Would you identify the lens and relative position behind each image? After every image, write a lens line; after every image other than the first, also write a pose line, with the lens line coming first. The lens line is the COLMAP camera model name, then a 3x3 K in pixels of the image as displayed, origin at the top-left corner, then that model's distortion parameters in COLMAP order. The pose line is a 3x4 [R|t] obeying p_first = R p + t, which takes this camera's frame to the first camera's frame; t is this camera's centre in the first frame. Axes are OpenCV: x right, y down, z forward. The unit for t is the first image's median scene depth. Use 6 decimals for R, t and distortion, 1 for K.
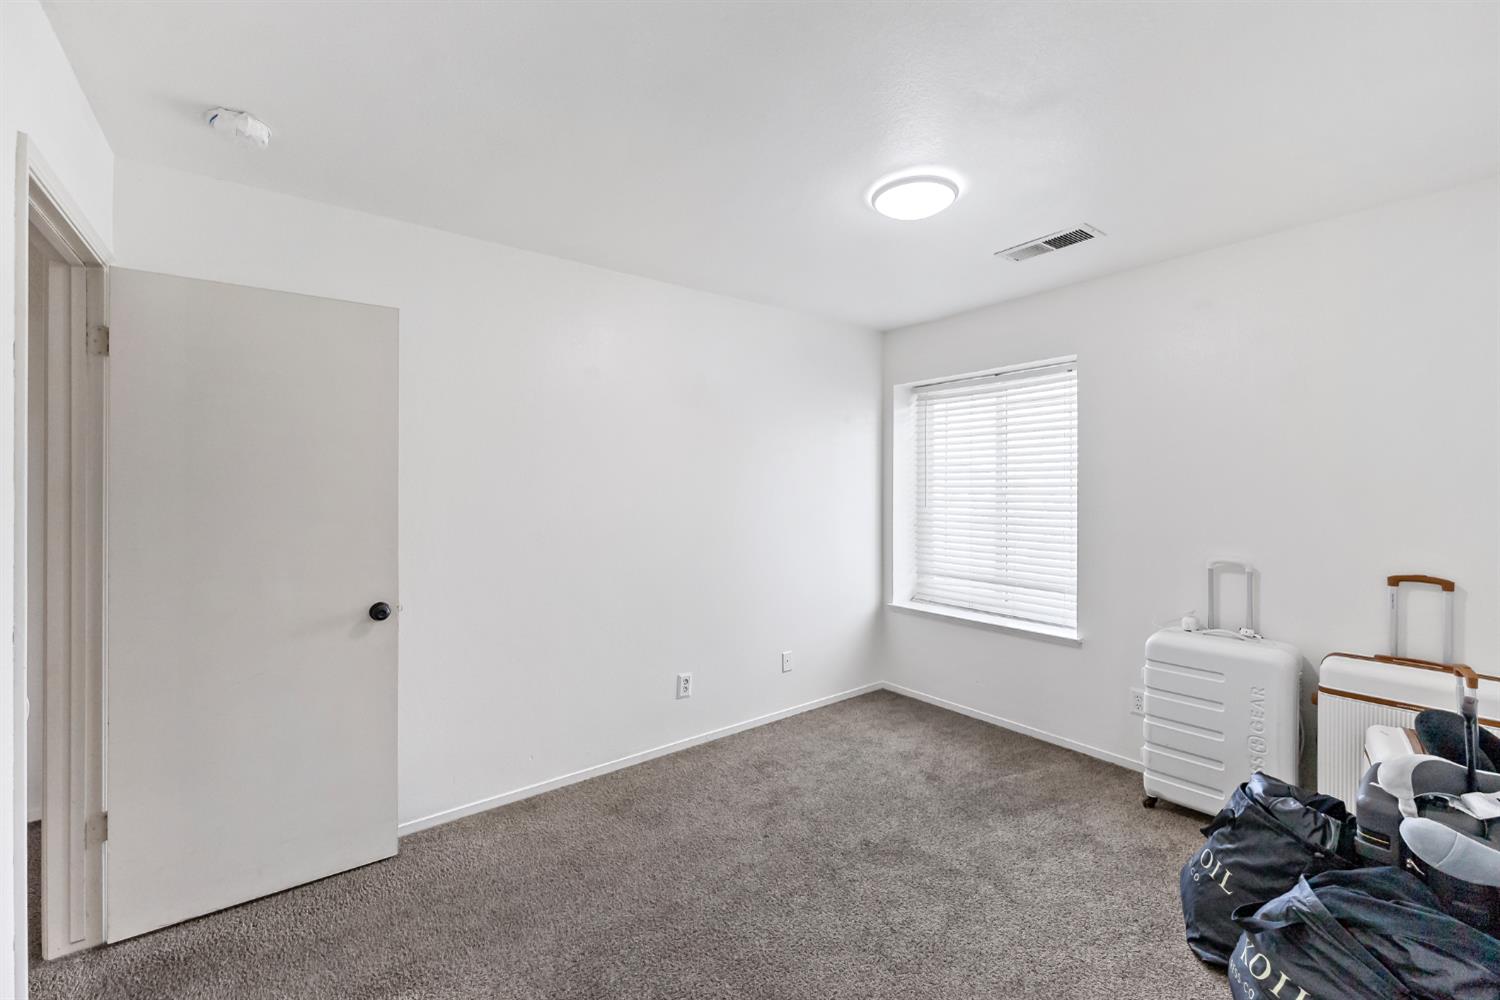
lens RADIAL K [[612.7, 0, 753.3], [0, 612.7, 489.1], [0, 0, 1]] dist [-0.001286, 0.000912]
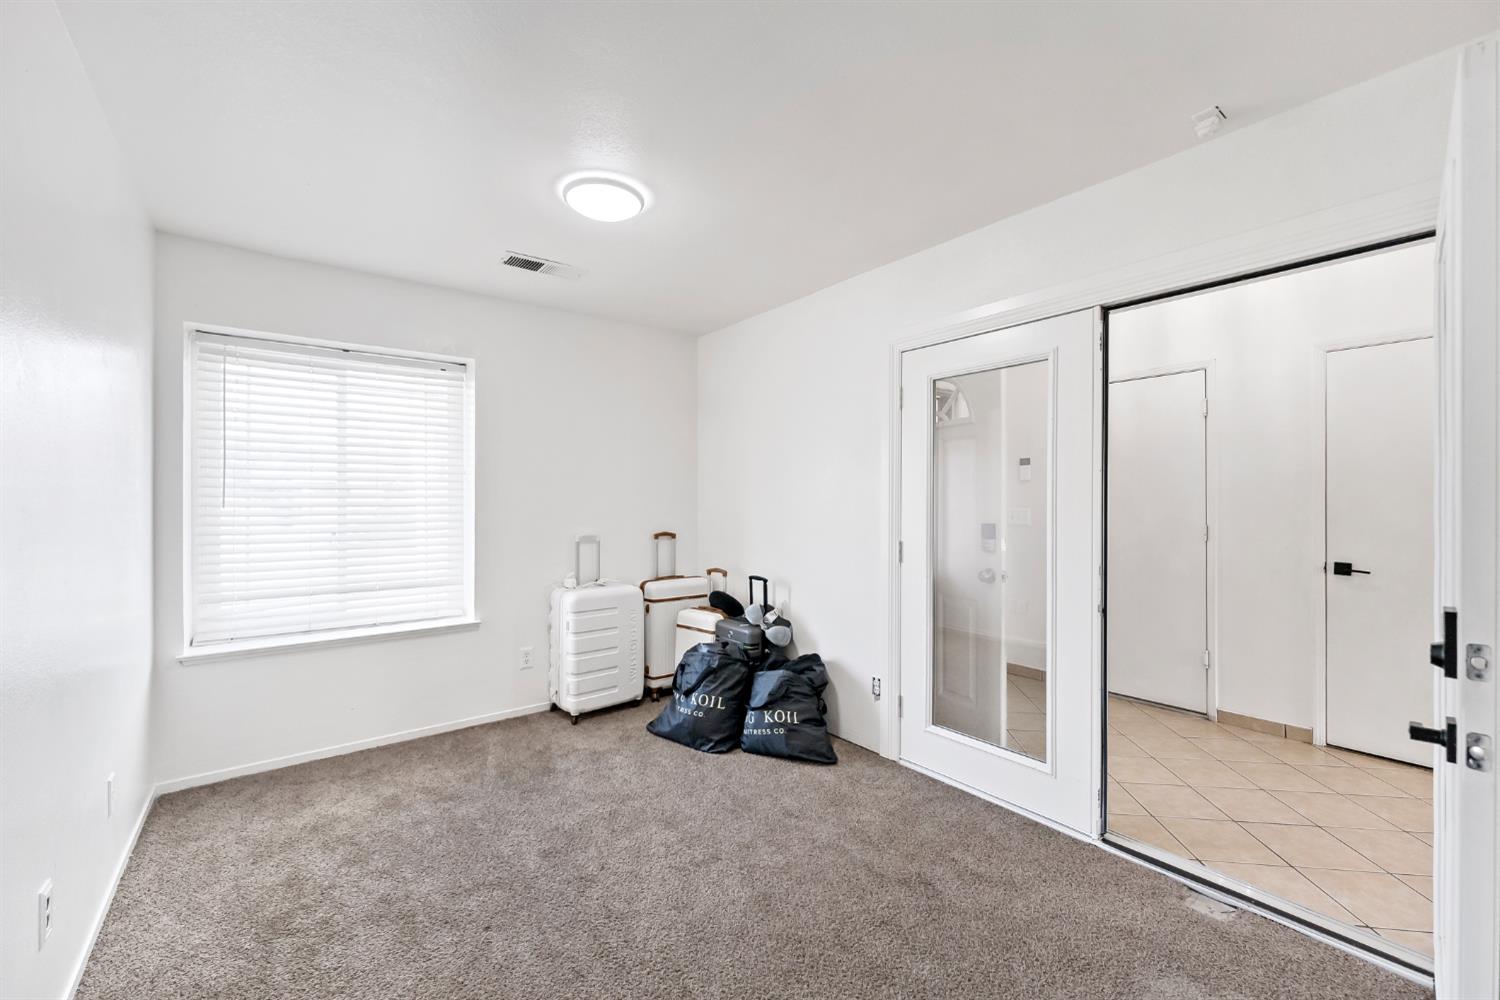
lens RADIAL K [[612.7, 0, 753.4], [0, 612.7, 502.6], [0, 0, 1]] dist [-0.001286, 0.000912]
pose [[-0.004672, -0.003709, 0.999982, -0.596538], [0.003178, 0.999988, 0.003724, 0.033269], [-0.999984, 0.003196, -0.004660, 0.547705]]
